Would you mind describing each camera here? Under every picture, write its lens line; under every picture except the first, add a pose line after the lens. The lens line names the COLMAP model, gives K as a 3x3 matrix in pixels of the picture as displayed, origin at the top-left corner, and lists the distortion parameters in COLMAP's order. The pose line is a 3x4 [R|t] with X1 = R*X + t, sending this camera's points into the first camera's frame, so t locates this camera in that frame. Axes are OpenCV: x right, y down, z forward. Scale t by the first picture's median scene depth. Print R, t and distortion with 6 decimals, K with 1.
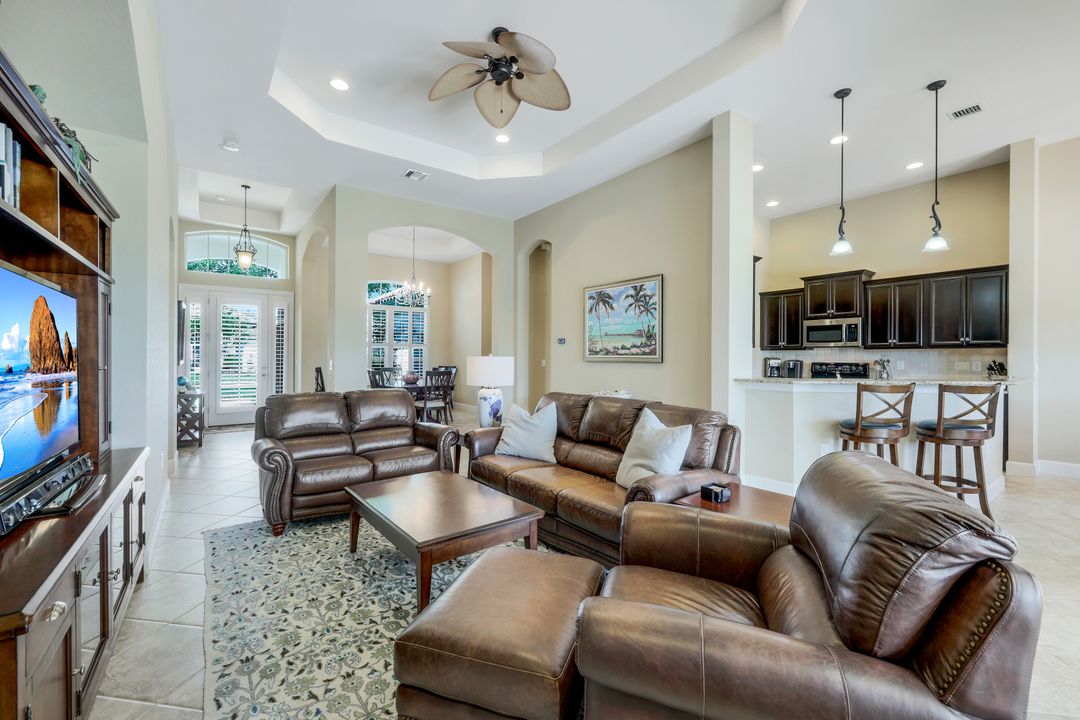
lens RADIAL K [[450.9, 0, 540.0], [0, 450.9, 360.0], [0, 0, 1]] dist [-0.001770, -0.000070]
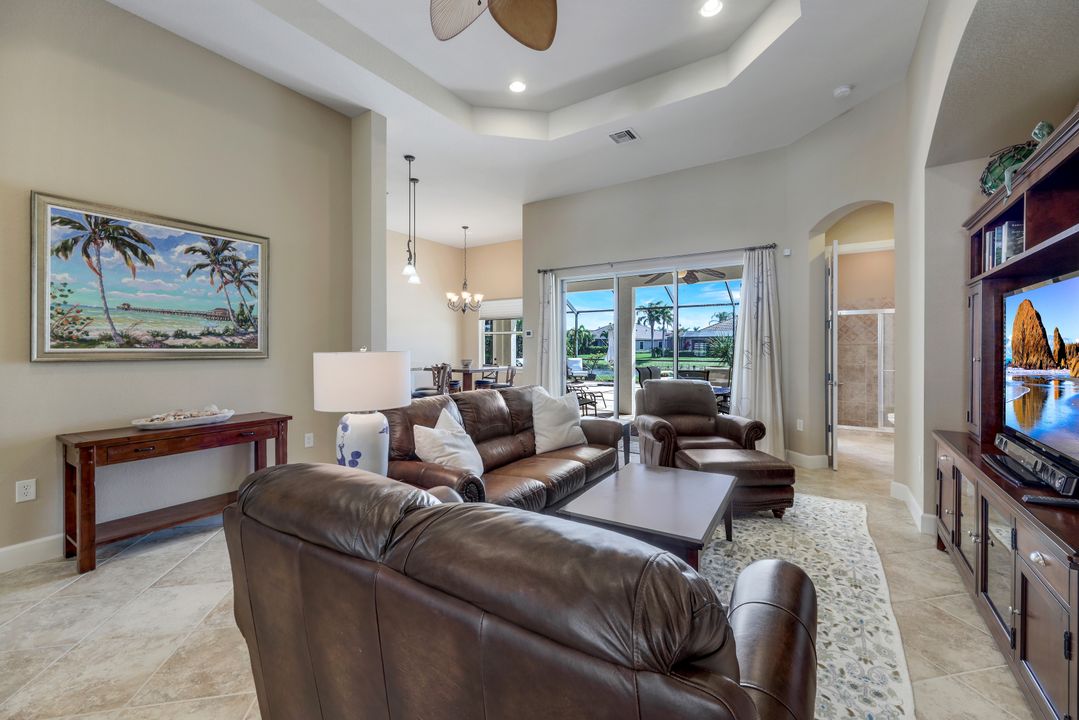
lens RADIAL K [[440.3, 0, 536.2], [0, 440.3, 348.9], [0, 0, 1]] dist [-0.000849, -0.000210]
pose [[-0.339751, -0.003482, 0.940509, -0.526331], [0.006012, 0.999965, 0.005873, -0.010142], [-0.940496, 0.007649, -0.339718, 0.789164]]
